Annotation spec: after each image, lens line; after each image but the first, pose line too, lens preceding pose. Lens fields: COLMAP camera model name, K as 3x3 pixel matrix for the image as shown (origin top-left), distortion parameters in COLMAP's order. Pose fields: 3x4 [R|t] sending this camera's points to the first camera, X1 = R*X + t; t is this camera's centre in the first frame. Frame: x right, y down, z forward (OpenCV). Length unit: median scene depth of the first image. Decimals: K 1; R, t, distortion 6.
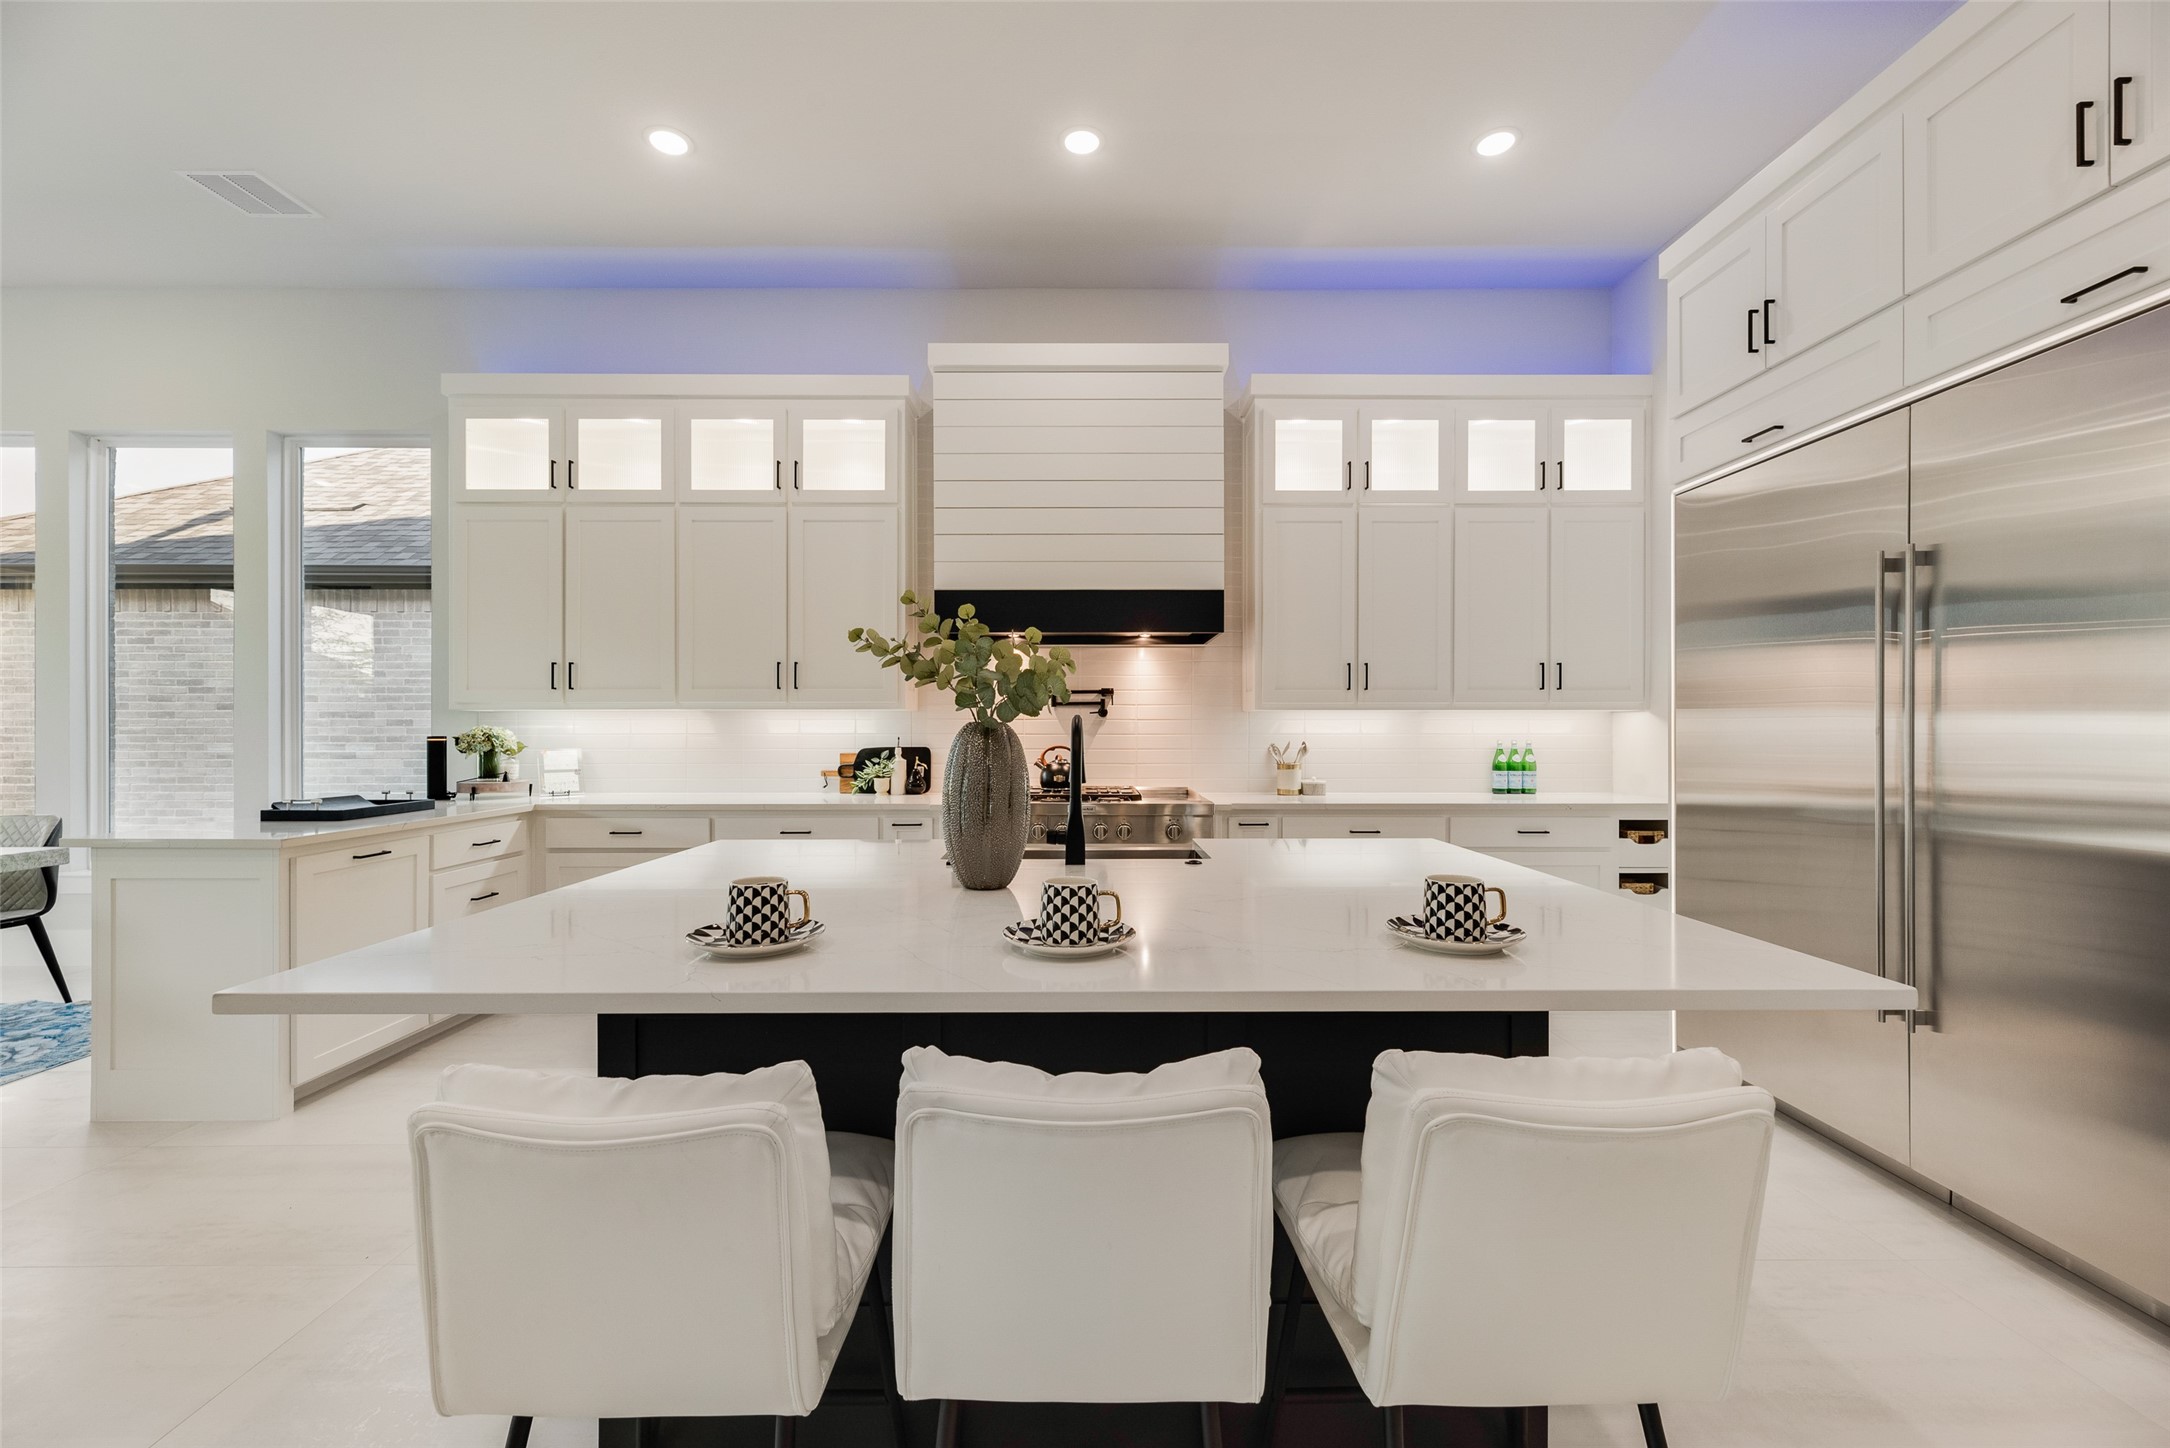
lens RADIAL K [[873.9, 0, 1069.7], [0, 873.9, 745.3], [0, 0, 1]] dist [0.004068, -0.000954]
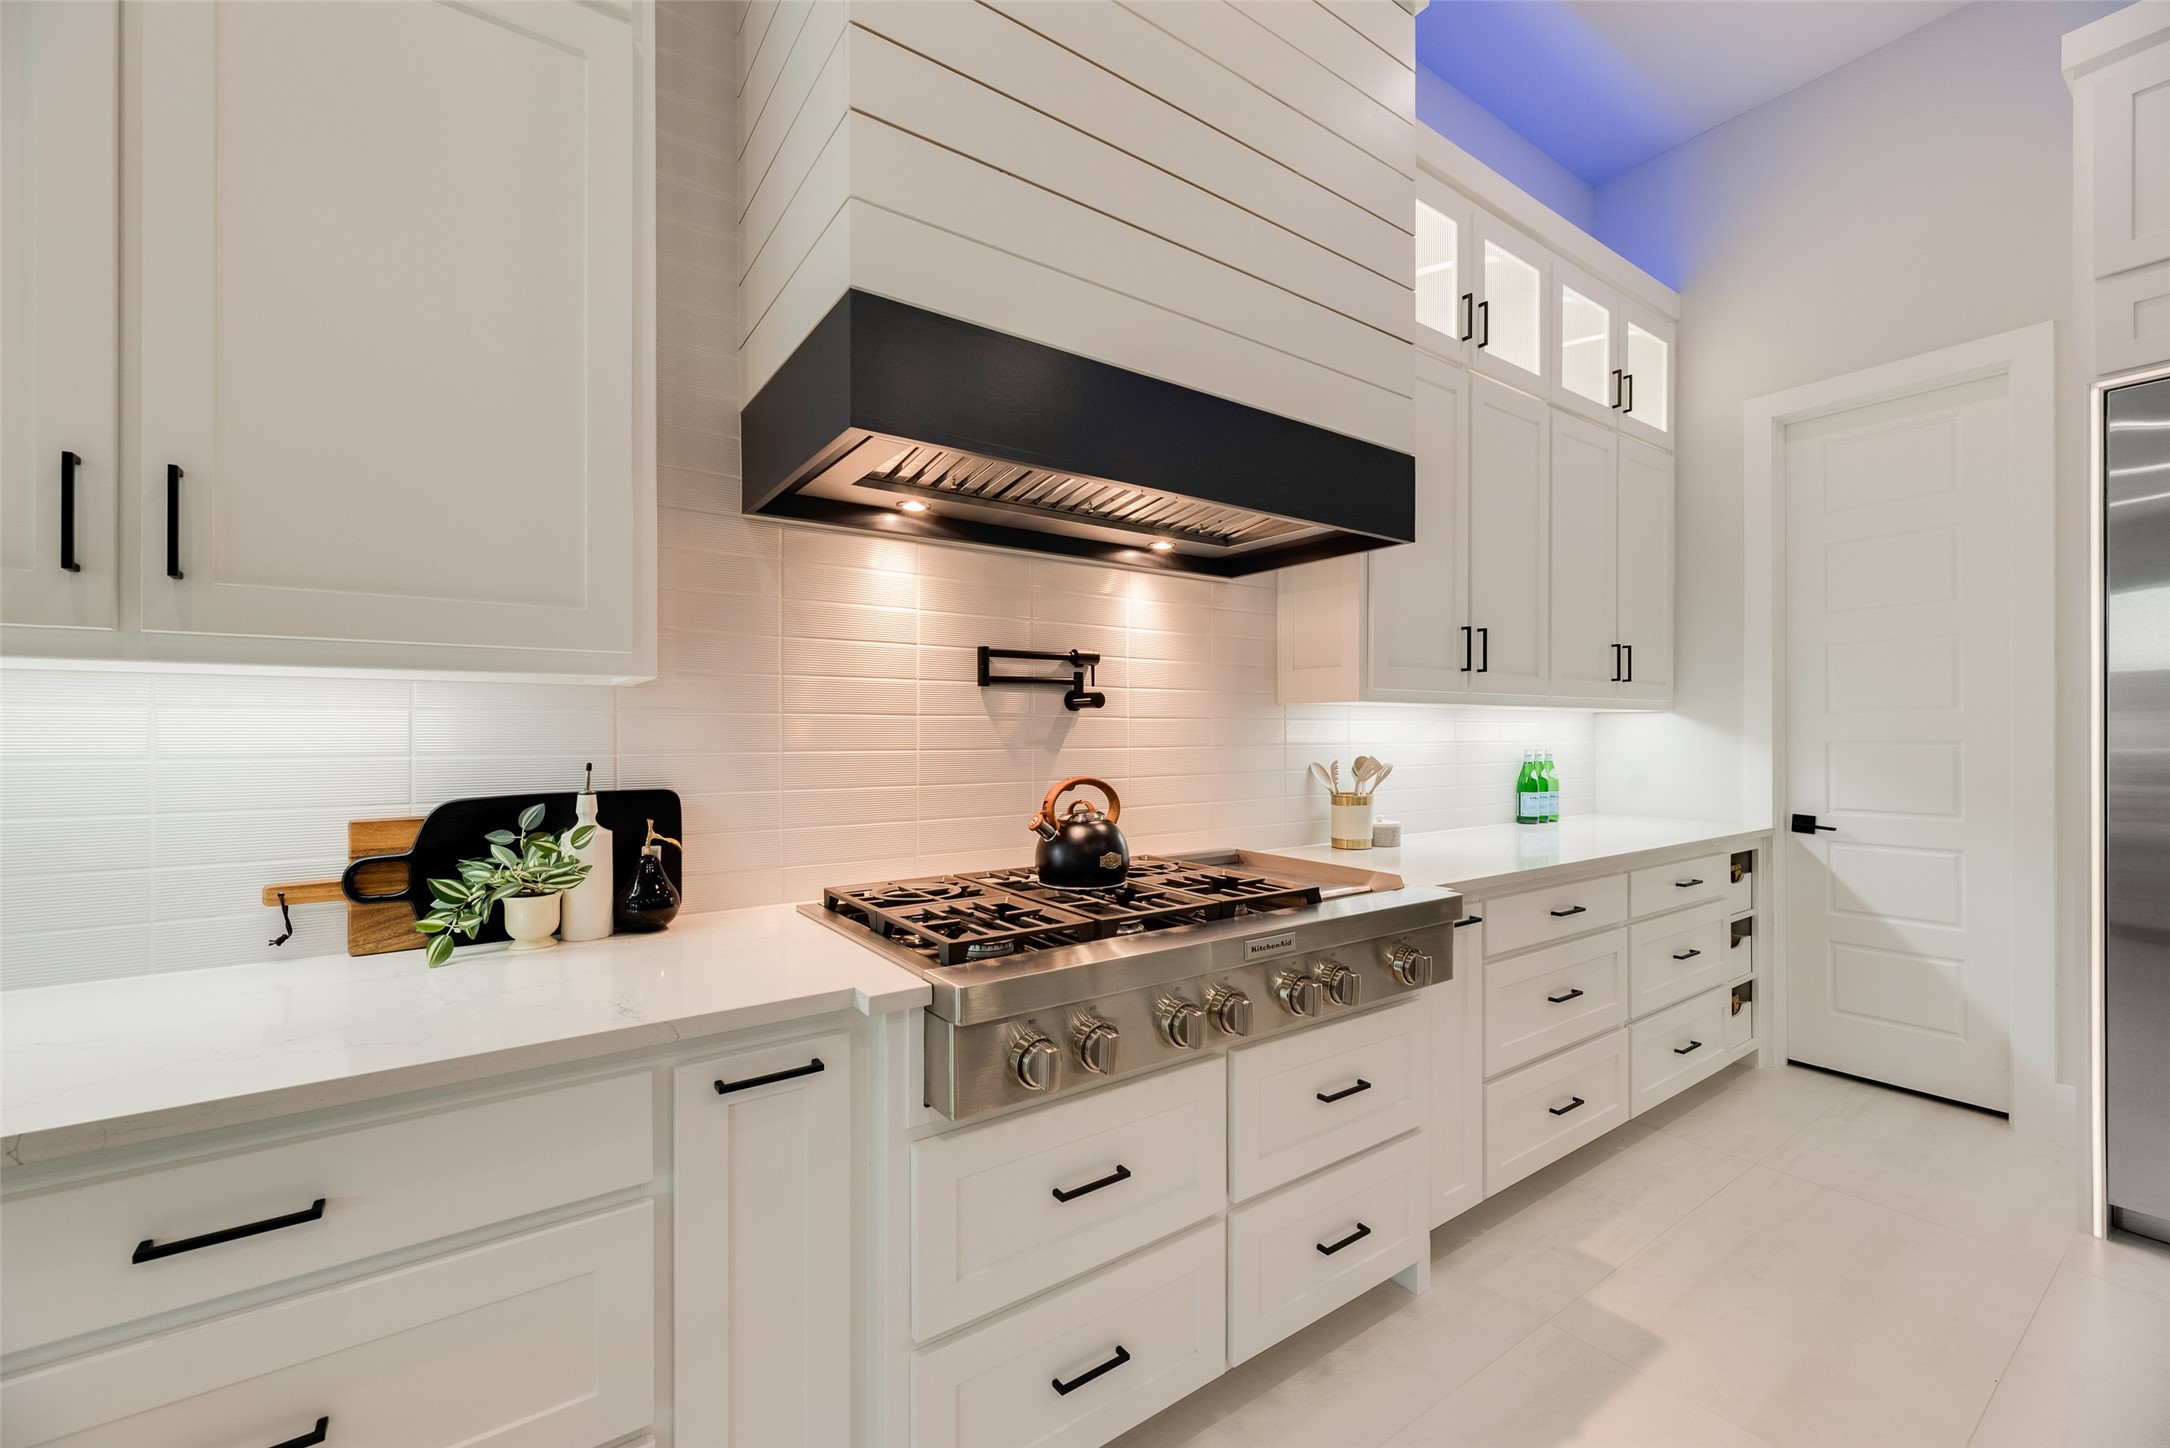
lens RADIAL K [[873.9, 0, 1073.2], [0, 873.9, 722.0], [0, 0, 1]] dist [0.004068, -0.000954]
pose [[0.823938, 0.006321, 0.566645, -0.242823], [0.006583, 0.999764, -0.020724, -0.017606], [-0.566642, 0.020805, 0.823701, 0.653130]]
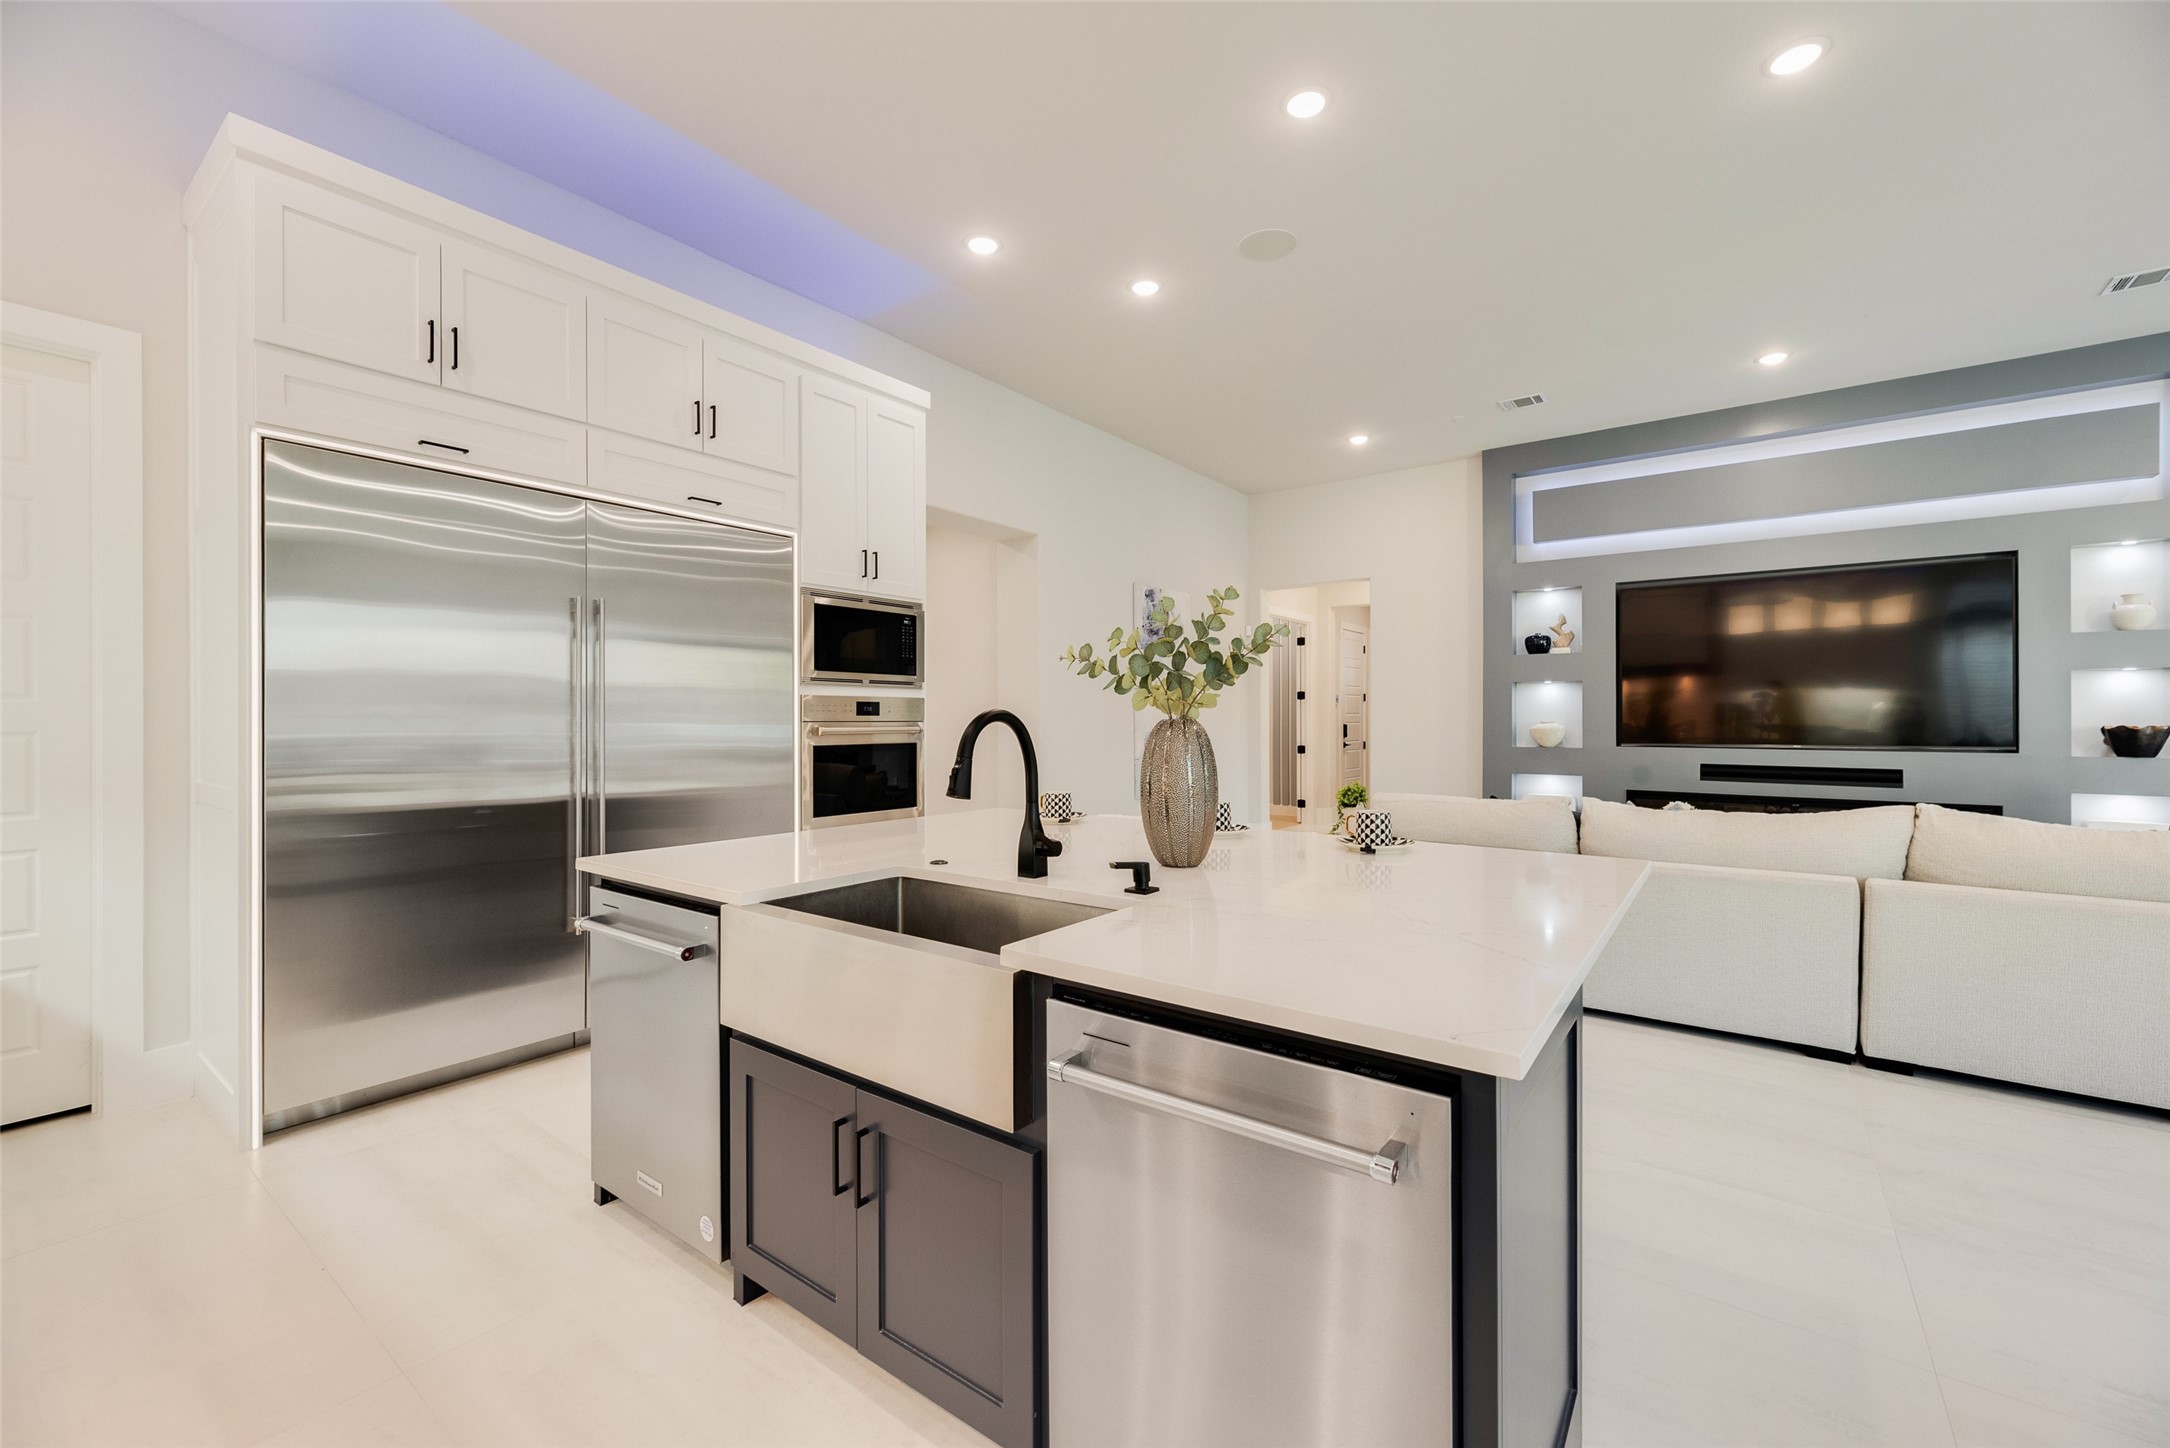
lens RADIAL K [[873.9, 0, 1084.7], [0, 873.9, 717.4], [0, 0, 1]] dist [0.004068, -0.000954]
pose [[-0.793038, 0.002741, 0.609165, -0.283402], [0.009470, 0.999925, 0.007828, -0.021307], [-0.609098, 0.011977, -0.793005, 0.863178]]
